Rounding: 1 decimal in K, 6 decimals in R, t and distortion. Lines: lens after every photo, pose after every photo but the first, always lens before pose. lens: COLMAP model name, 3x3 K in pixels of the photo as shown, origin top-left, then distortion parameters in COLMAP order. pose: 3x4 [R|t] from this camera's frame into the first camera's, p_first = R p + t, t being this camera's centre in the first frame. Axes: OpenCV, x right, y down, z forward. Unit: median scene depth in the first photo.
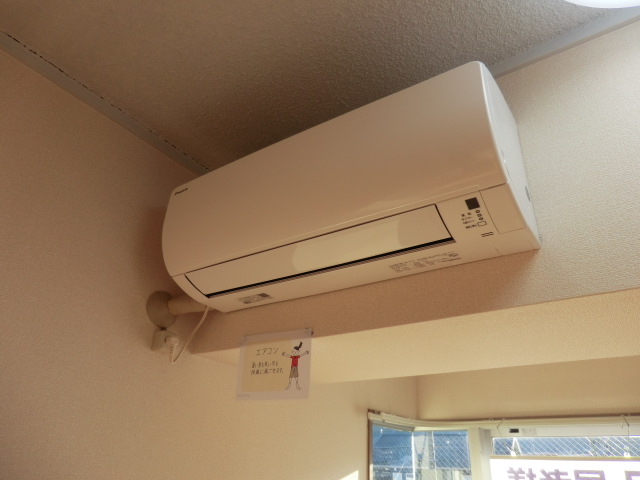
lens RADIAL K [[461.1, 0, 320.5], [0, 461.1, 230.1], [0, 0, 1]] dist [-0.114135, 0.126098]
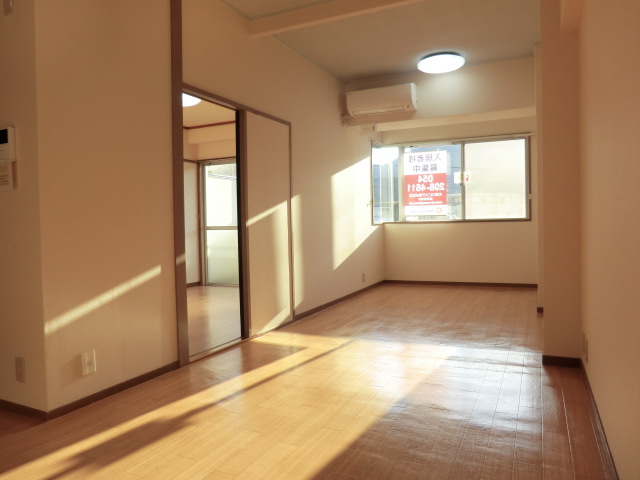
lens RADIAL K [[461.1, 0, 320.5], [0, 461.1, 230.1], [0, 0, 1]] dist [-0.114135, 0.126098]
pose [[0.982721, -0.068334, 0.172016, -1.536574], [-0.024481, 0.873203, 0.486741, -1.167488], [-0.183466, -0.482542, 0.856442, -3.754241]]
